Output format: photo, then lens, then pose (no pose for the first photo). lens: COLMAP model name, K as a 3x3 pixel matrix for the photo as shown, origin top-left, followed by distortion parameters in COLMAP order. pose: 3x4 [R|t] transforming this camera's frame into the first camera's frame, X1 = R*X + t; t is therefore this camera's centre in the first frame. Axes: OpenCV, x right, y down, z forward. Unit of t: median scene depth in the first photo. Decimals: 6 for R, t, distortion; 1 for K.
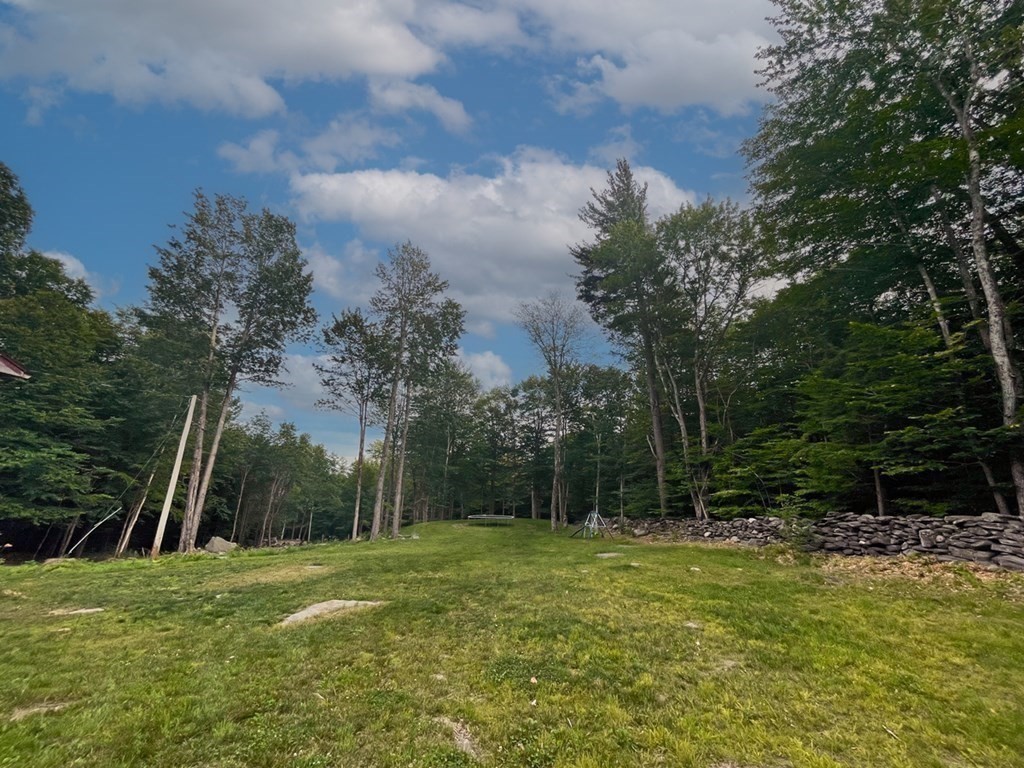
lens RADIAL K [[415.4, 0, 512.0], [0, 415.4, 384.0], [0, 0, 1]] dist [-0.001070, 0.000252]
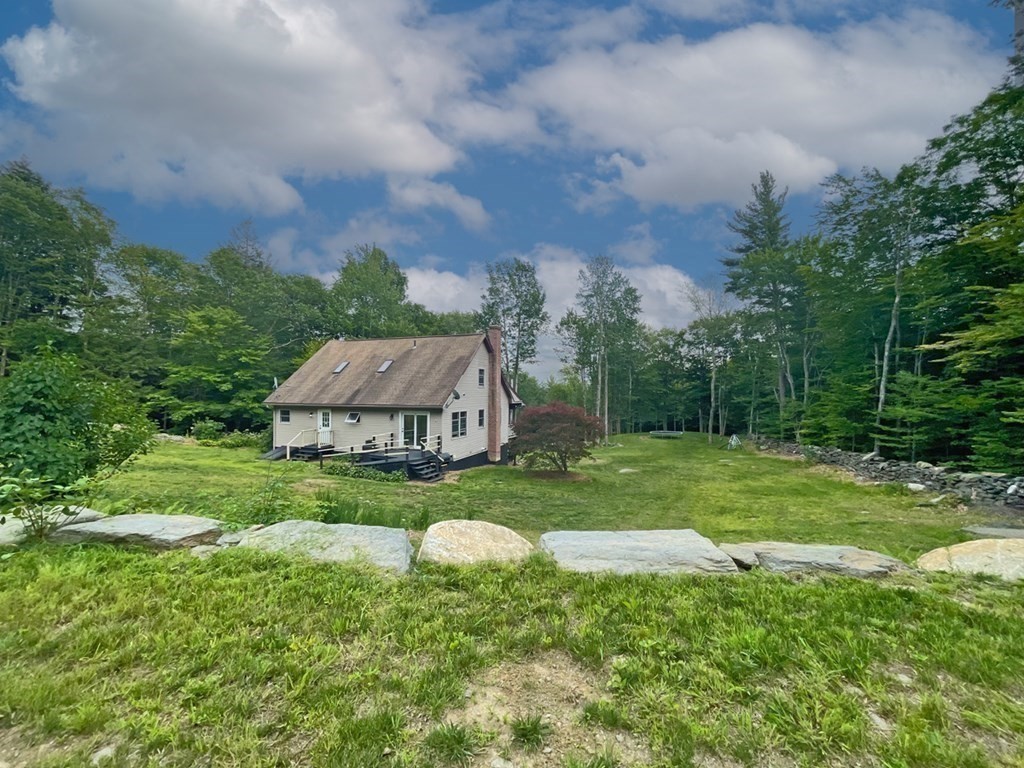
lens RADIAL K [[415.4, 0, 512.0], [0, 415.4, 384.0], [0, 0, 1]] dist [-0.001070, 0.000252]
pose [[0.922703, -0.025973, -0.384636, 0.016911], [0.111697, 0.972944, 0.202249, -0.206926], [0.368976, -0.229578, 0.900639, -0.489580]]
